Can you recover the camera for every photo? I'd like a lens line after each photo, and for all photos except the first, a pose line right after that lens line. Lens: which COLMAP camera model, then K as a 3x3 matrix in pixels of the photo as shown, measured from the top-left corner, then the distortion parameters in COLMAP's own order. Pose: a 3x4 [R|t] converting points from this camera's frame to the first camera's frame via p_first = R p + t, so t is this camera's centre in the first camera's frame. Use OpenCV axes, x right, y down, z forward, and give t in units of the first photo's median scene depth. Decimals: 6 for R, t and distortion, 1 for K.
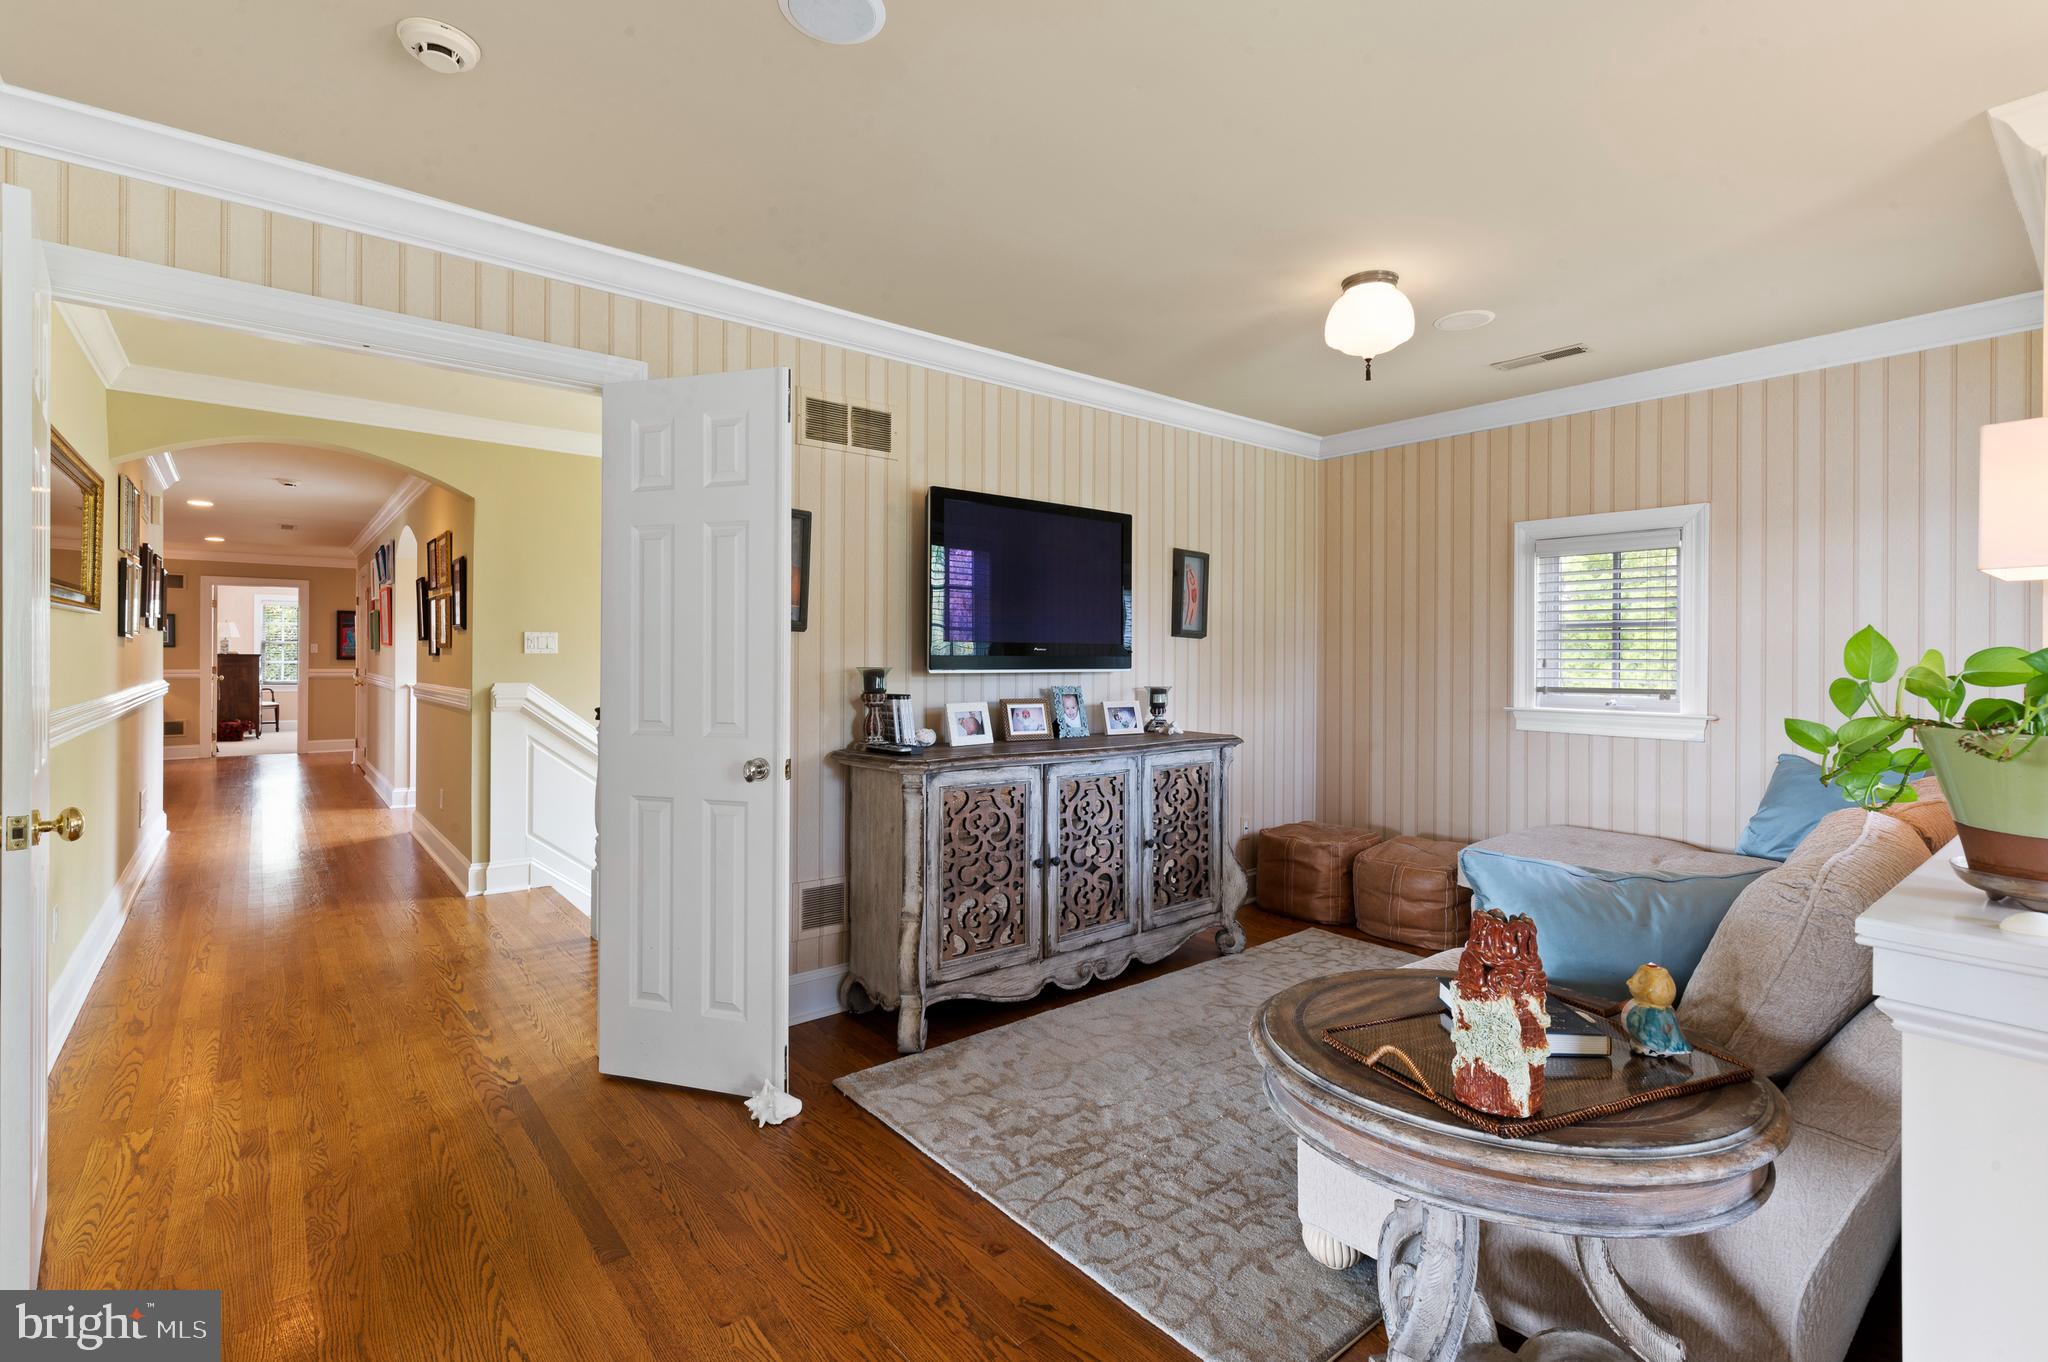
lens RADIAL K [[934.9, 0, 1029.9], [0, 934.9, 660.9], [0, 0, 1]] dist [0.005938, -0.000467]
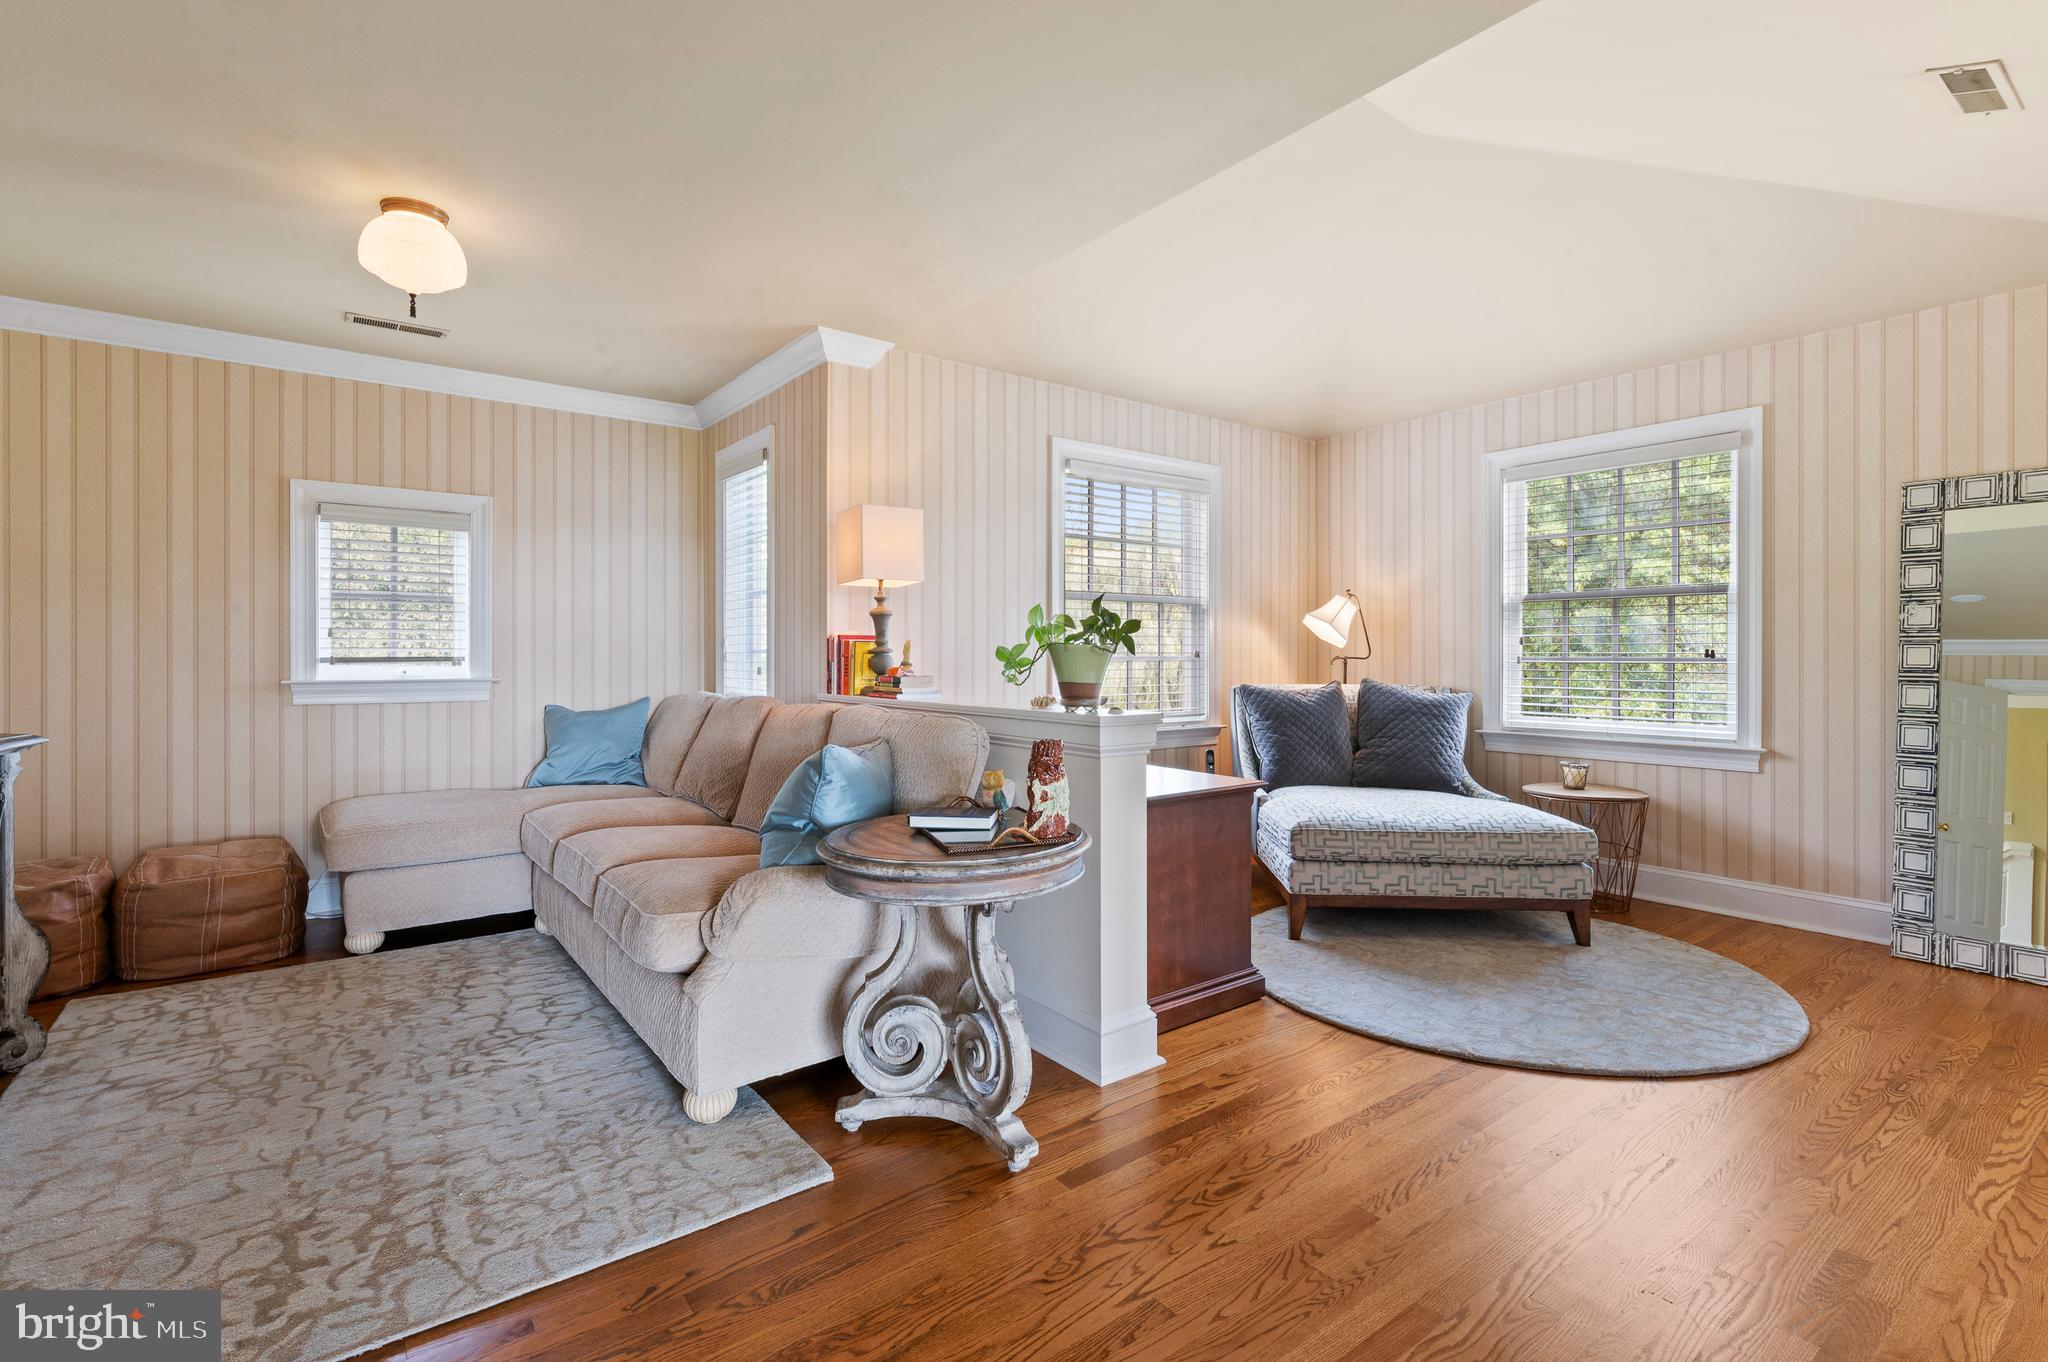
lens RADIAL K [[934.9, 0, 1036.7], [0, 934.9, 662.1], [0, 0, 1]] dist [0.005938, -0.000467]
pose [[0.039731, -0.012833, 0.999128, -0.422920], [0.001263, 0.999917, 0.012793, 0.023705], [-0.999210, 0.000753, 0.039744, 0.272355]]
